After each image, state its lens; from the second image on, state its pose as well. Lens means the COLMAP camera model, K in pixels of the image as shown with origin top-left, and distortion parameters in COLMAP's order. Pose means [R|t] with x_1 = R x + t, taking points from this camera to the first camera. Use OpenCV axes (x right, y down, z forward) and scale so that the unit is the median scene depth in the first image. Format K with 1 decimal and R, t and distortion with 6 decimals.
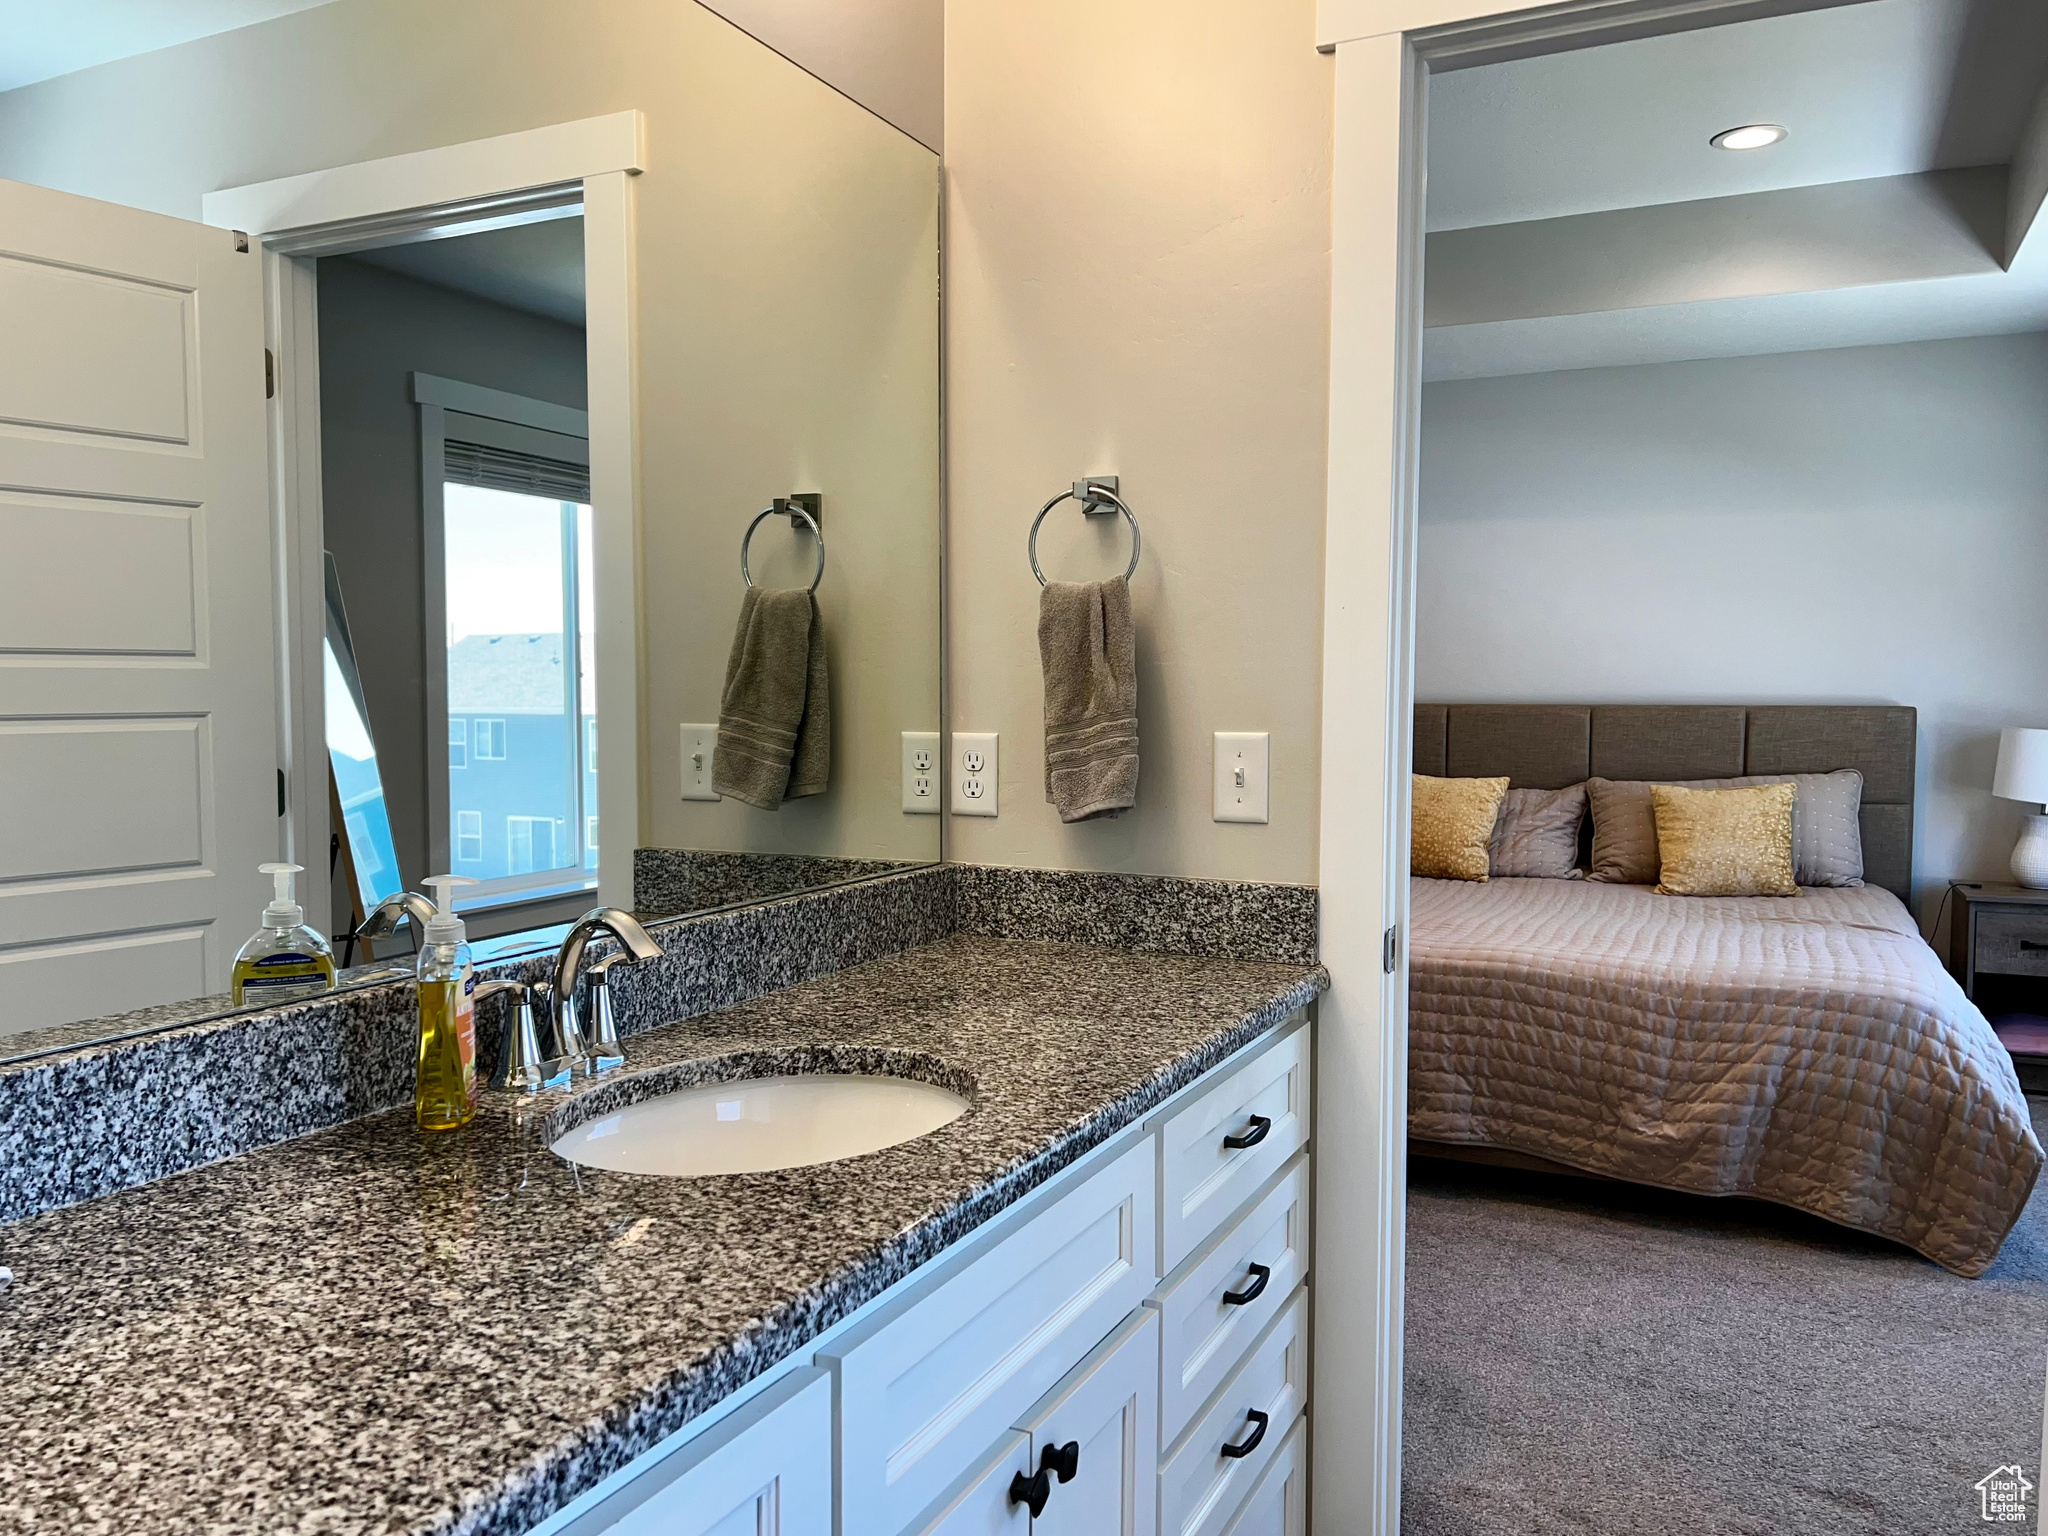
lens RADIAL K [[1527.7, 0, 1015.8], [0, 1527.7, 761.3], [0, 0, 1]] dist [0.067163, -0.071688]
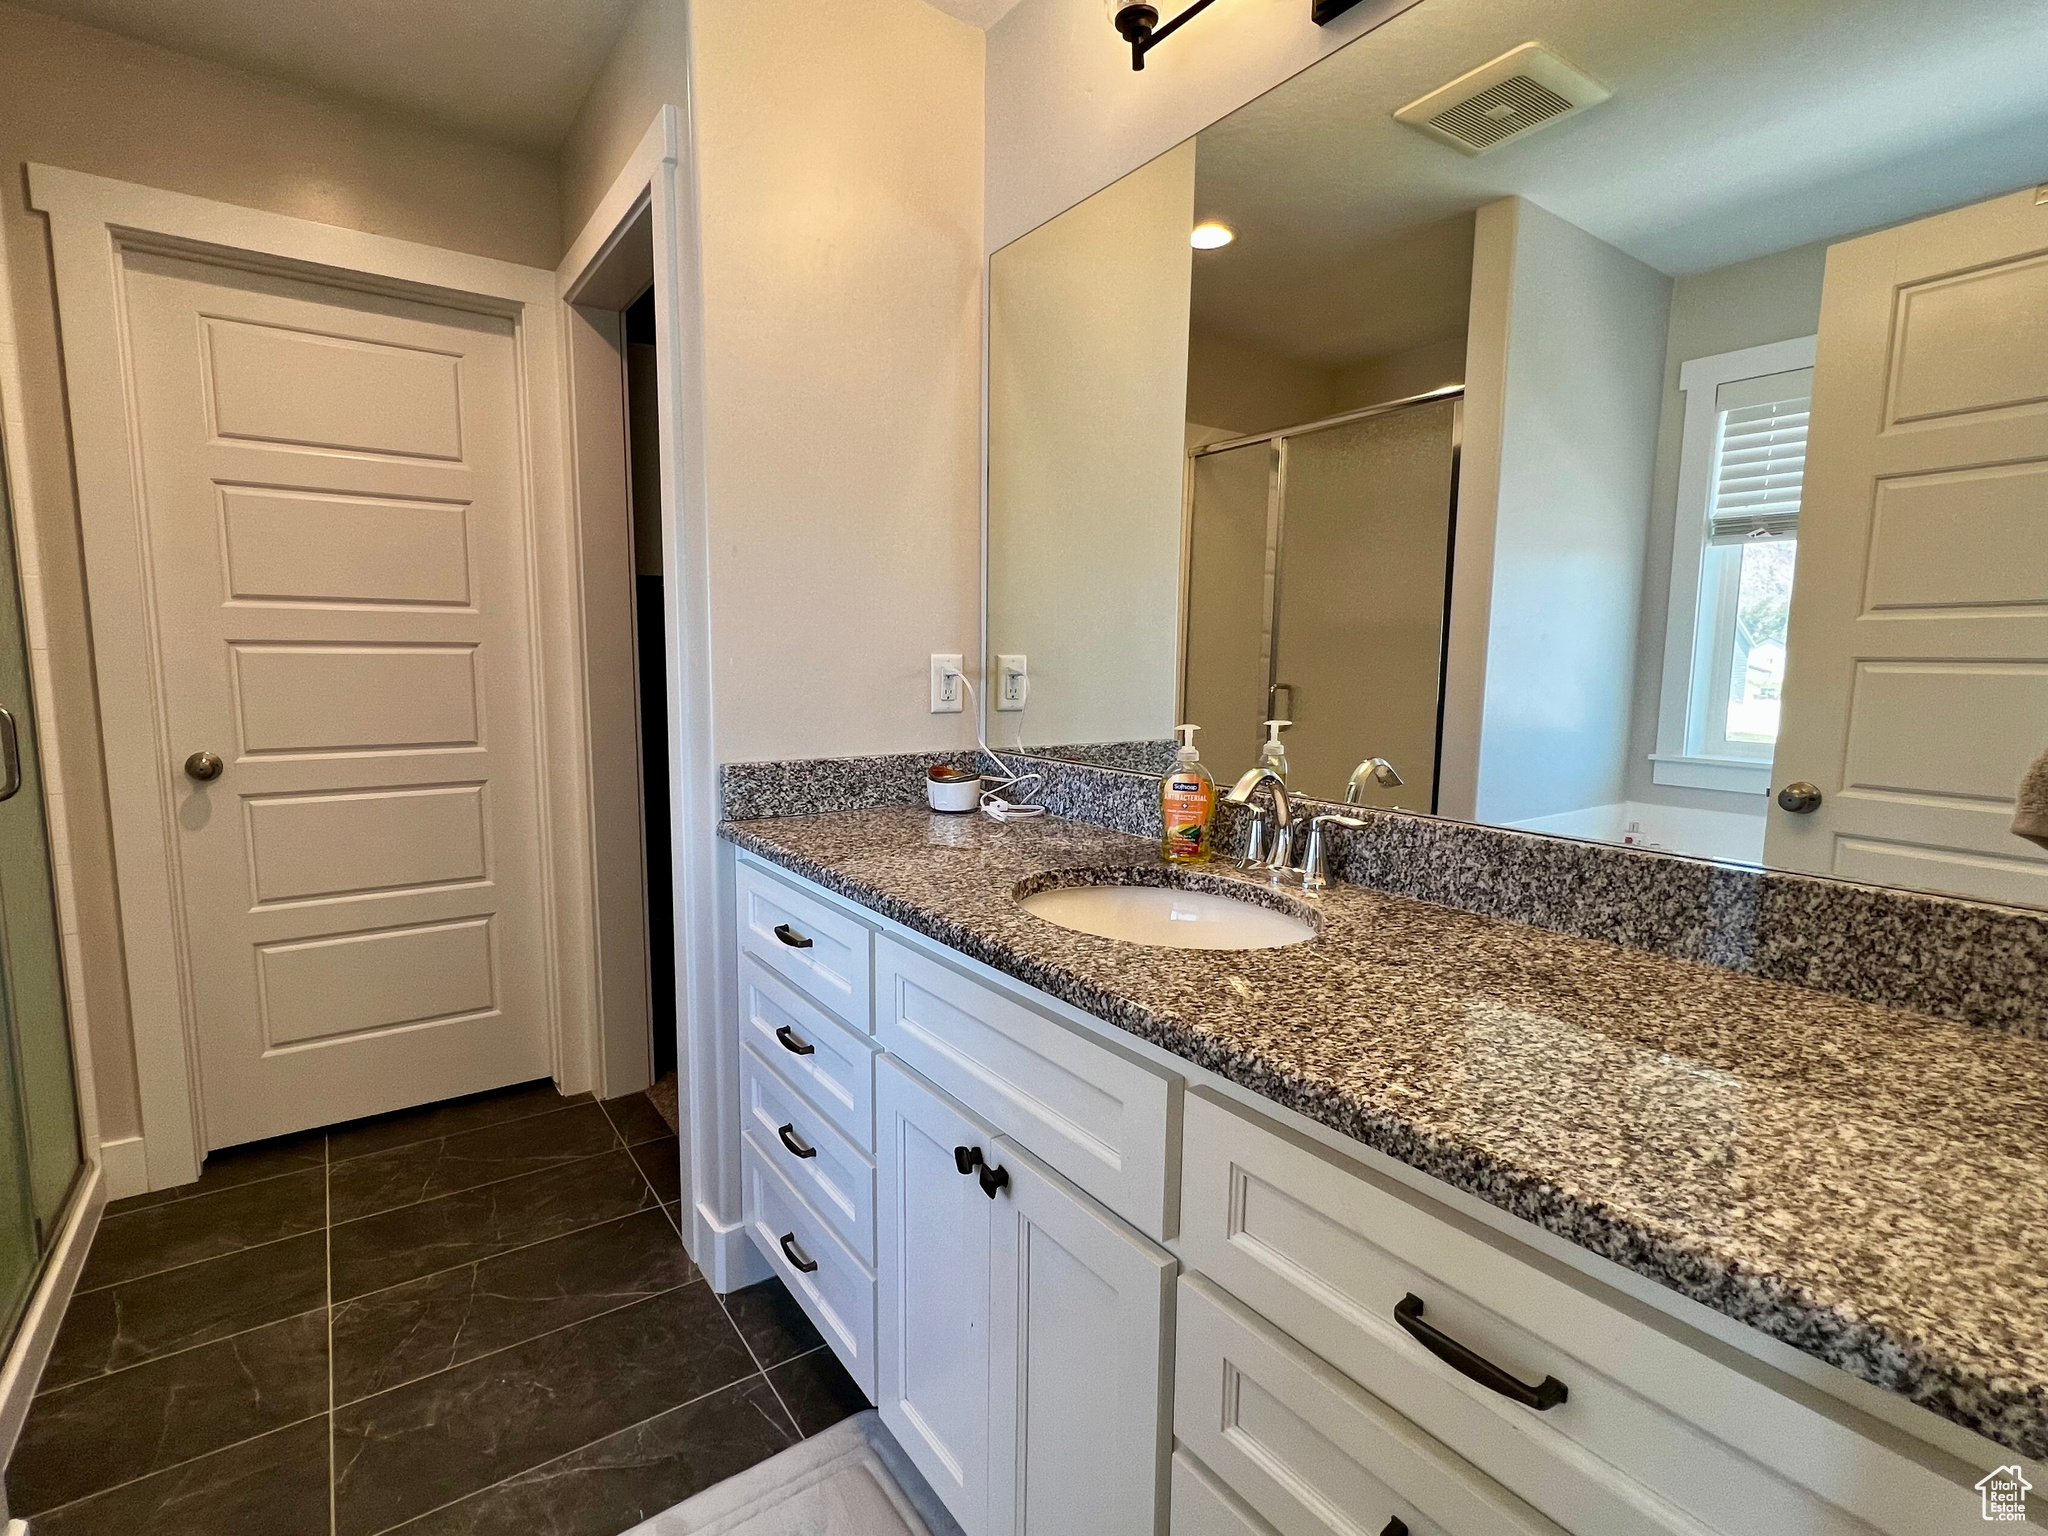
lens RADIAL K [[969.8, 0, 1020.1], [0, 969.8, 766.6], [0, 0, 1]] dist [-0.004787, -0.000448]
pose [[-0.478845, 0.092550, -0.873007, 0.745604], [-0.051972, 0.989695, 0.133427, -0.018098], [0.876360, 0.109263, -0.469101, 1.422336]]
